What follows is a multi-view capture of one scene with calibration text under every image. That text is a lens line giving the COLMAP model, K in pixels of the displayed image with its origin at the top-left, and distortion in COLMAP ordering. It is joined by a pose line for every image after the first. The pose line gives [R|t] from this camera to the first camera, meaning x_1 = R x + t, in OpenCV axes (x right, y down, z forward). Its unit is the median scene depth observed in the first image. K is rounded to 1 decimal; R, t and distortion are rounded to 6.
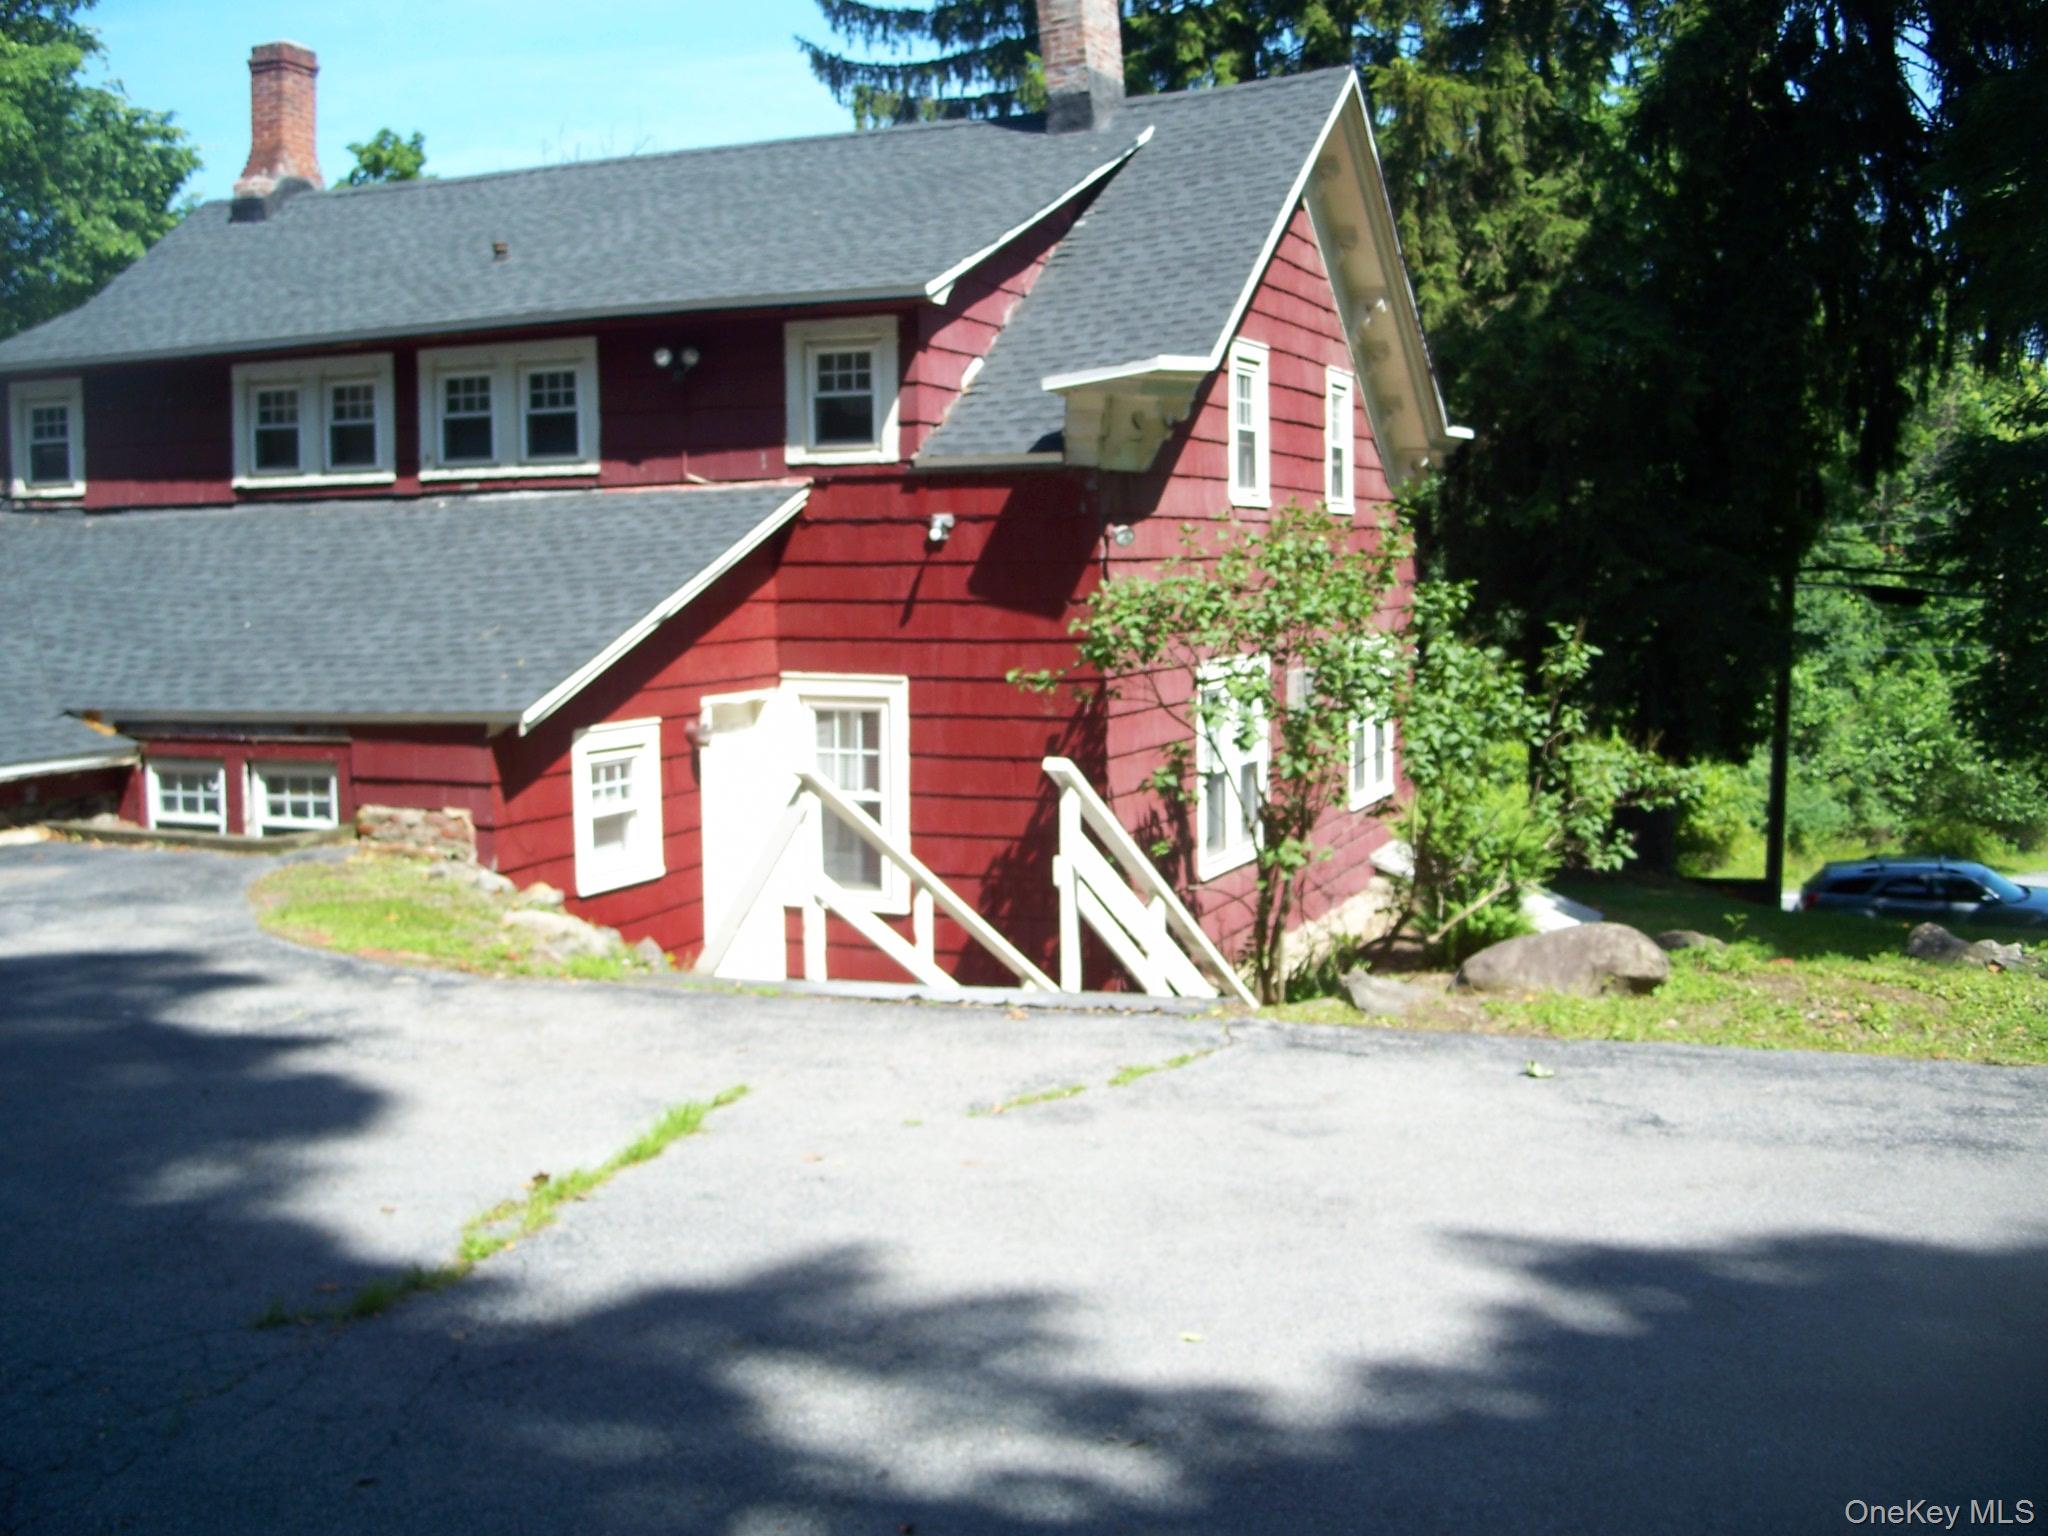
lens RADIAL K [[2169.8, 0, 1028.1], [0, 2169.8, 771.2], [0, 0, 1]] dist [-0.128953, 0.000000]
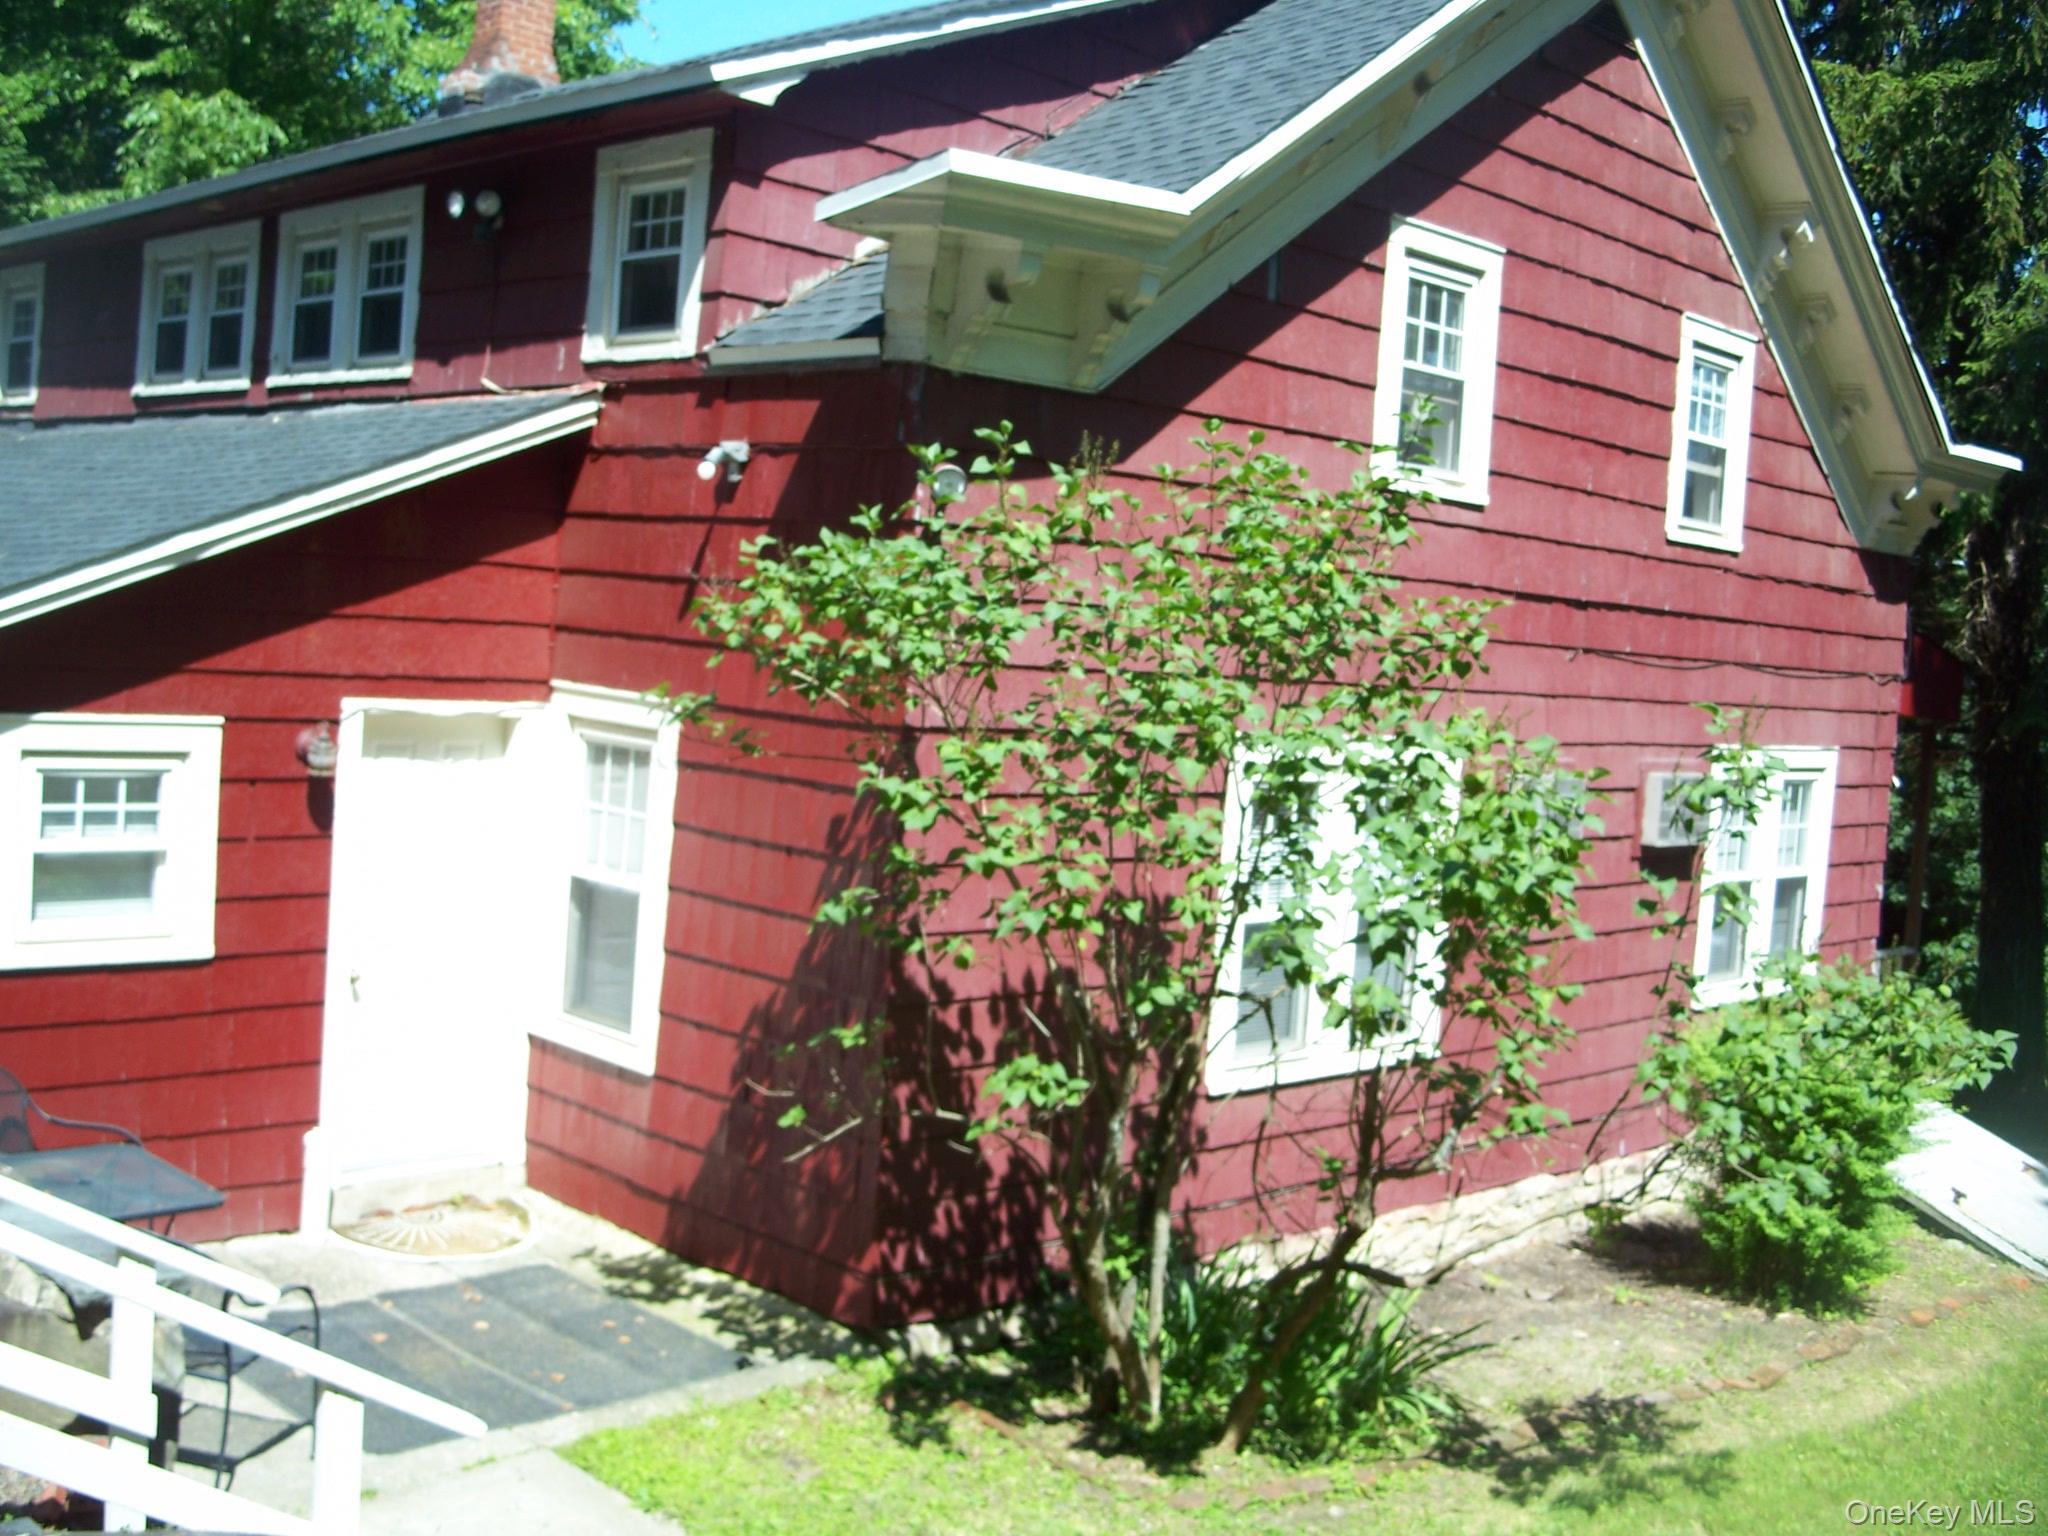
lens RADIAL K [[2169.8, 0, 1018.4], [0, 2169.8, 764.2], [0, 0, 1]] dist [-0.128953, 0.000000]
pose [[0.923712, 0.102587, -0.369096, 0.260889], [-0.118541, 0.992732, -0.020743, -0.023322], [0.364286, 0.062914, 0.929160, 0.446837]]
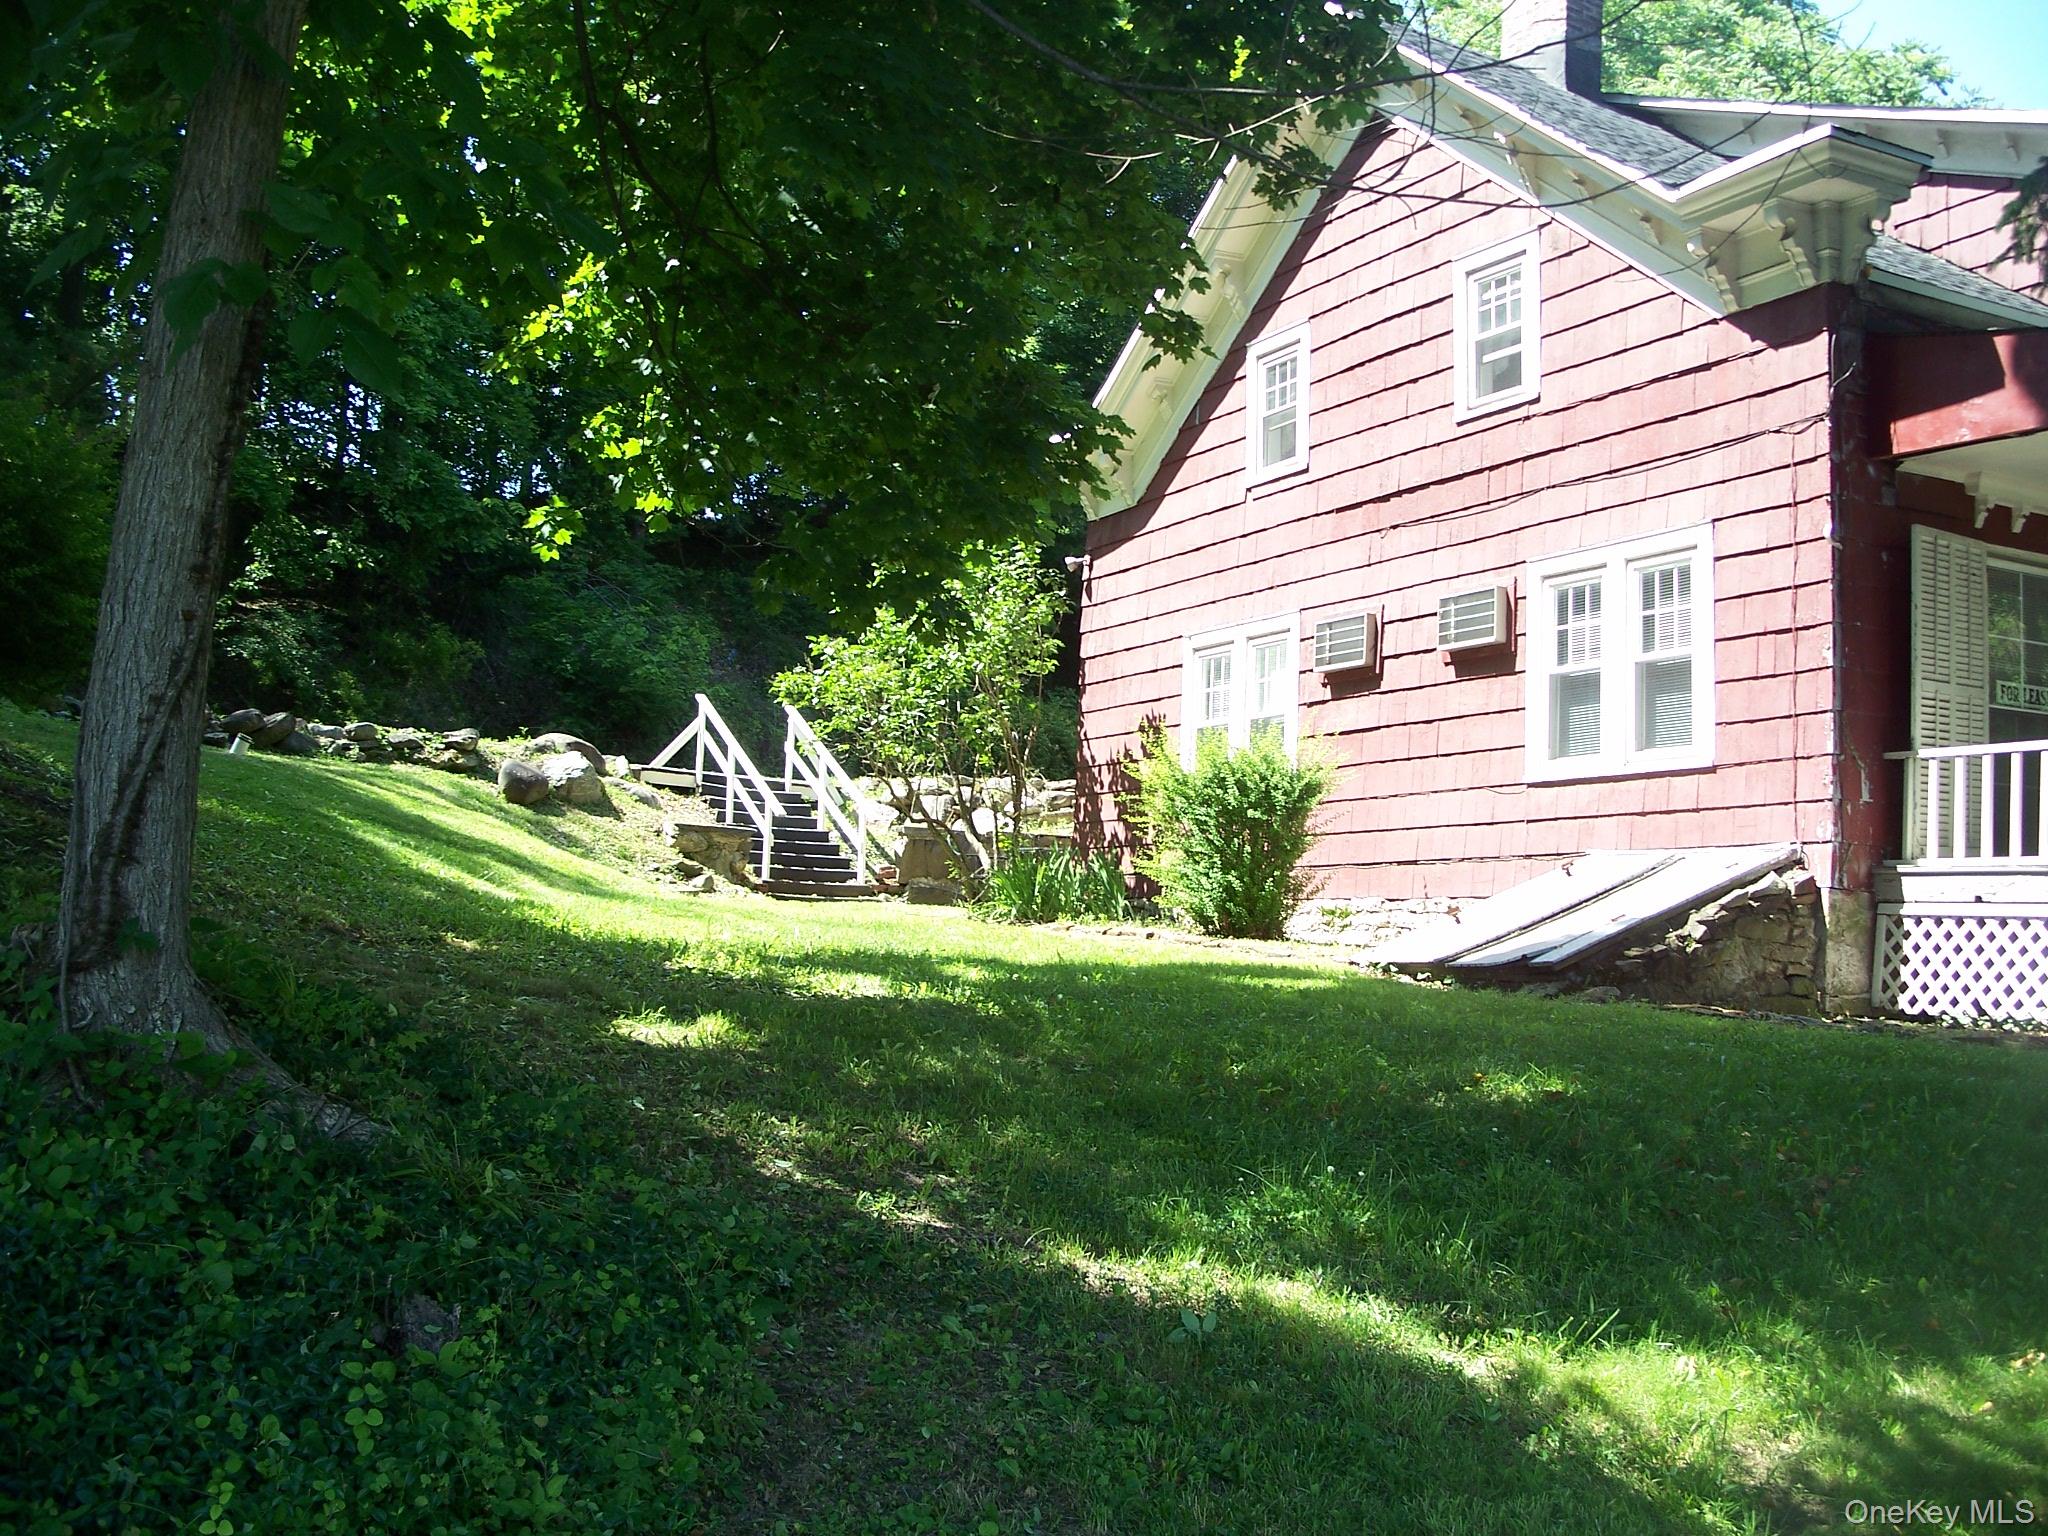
lens RADIAL K [[2169.8, 0, 1023.9], [0, 2169.8, 768.1], [0, 0, 1]] dist [-0.128953, 0.000000]
pose [[-0.645719, -0.079379, -0.759438, 1.120748], [-0.103513, 0.994500, -0.015936, 0.057233], [0.756527, 0.068321, -0.650384, 1.830145]]
